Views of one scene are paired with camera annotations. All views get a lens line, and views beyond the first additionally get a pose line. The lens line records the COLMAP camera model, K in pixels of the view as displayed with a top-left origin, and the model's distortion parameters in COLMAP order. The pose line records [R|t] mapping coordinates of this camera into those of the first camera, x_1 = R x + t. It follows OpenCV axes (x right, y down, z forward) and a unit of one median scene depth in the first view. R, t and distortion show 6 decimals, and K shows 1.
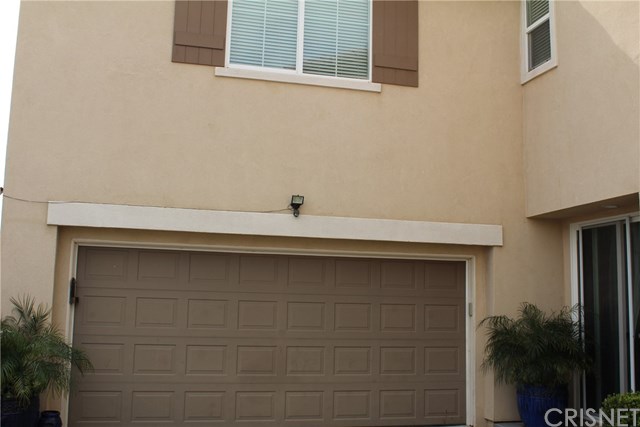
lens RADIAL K [[688.5, 0, 320.0], [0, 688.5, 213.5], [0, 0, 1]] dist [-0.081642, 0.030514]
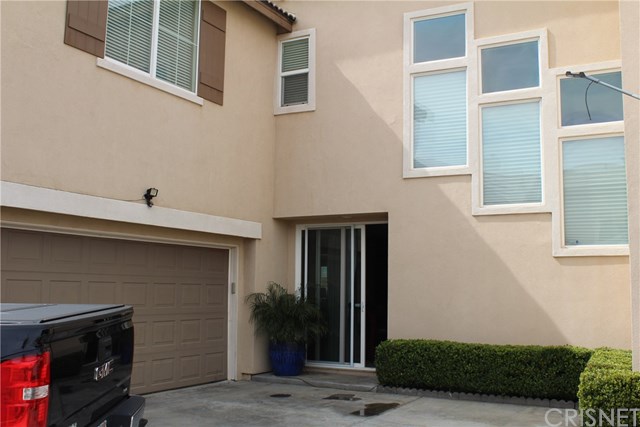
lens RADIAL K [[688.5, 0, 320.0], [0, 688.5, 213.5], [0, 0, 1]] dist [-0.081642, 0.030514]
pose [[0.674566, 0.067111, 0.735157, -0.629532], [-0.094386, 0.995526, -0.004272, -0.005843], [-0.732155, -0.066507, 0.677883, 0.039598]]
